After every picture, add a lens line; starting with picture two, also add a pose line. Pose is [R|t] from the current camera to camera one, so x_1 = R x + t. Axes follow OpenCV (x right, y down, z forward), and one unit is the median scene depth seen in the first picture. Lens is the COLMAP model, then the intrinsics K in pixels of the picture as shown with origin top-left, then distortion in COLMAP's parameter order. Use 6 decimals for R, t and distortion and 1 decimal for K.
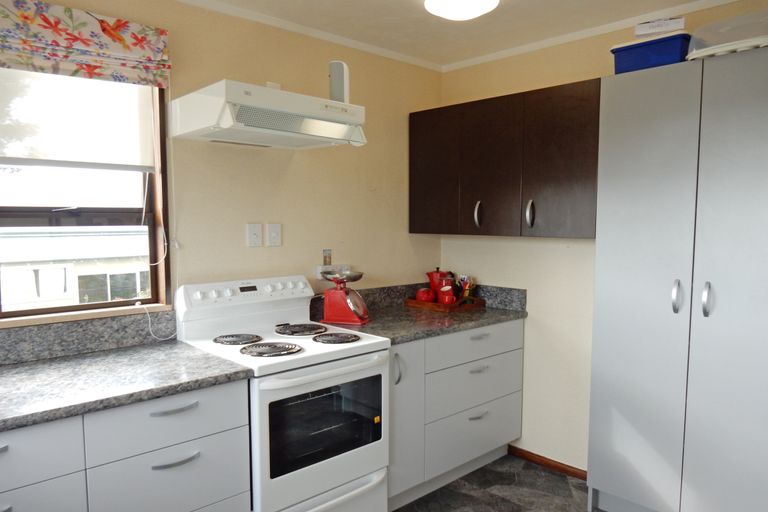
lens RADIAL K [[532.2, 0, 389.6], [0, 532.2, 262.5], [0, 0, 1]] dist [-0.012119, 0.005891]
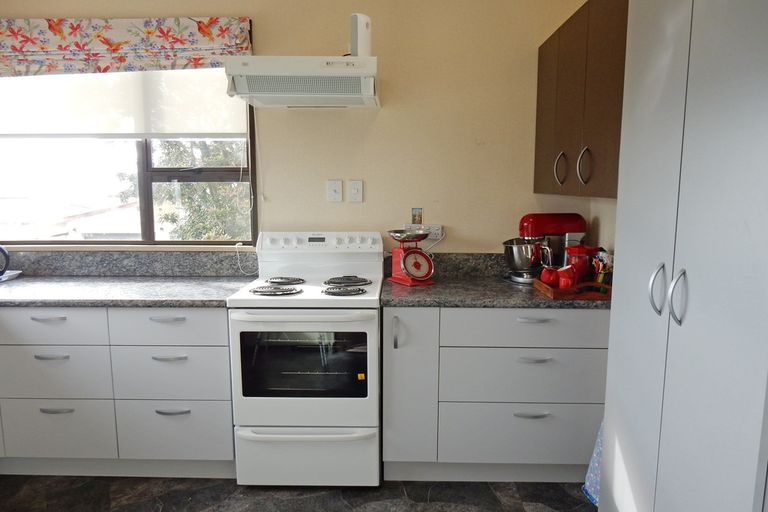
lens RADIAL K [[561.3, 0, 372.4], [0, 561.3, 266.3], [0, 0, 1]] dist [-0.009451, 0.004526]
pose [[0.725490, 0.099460, -0.681008, 0.709316], [-0.054949, 0.994715, 0.086739, -0.003342], [0.686036, -0.025508, 0.727121, 0.261869]]
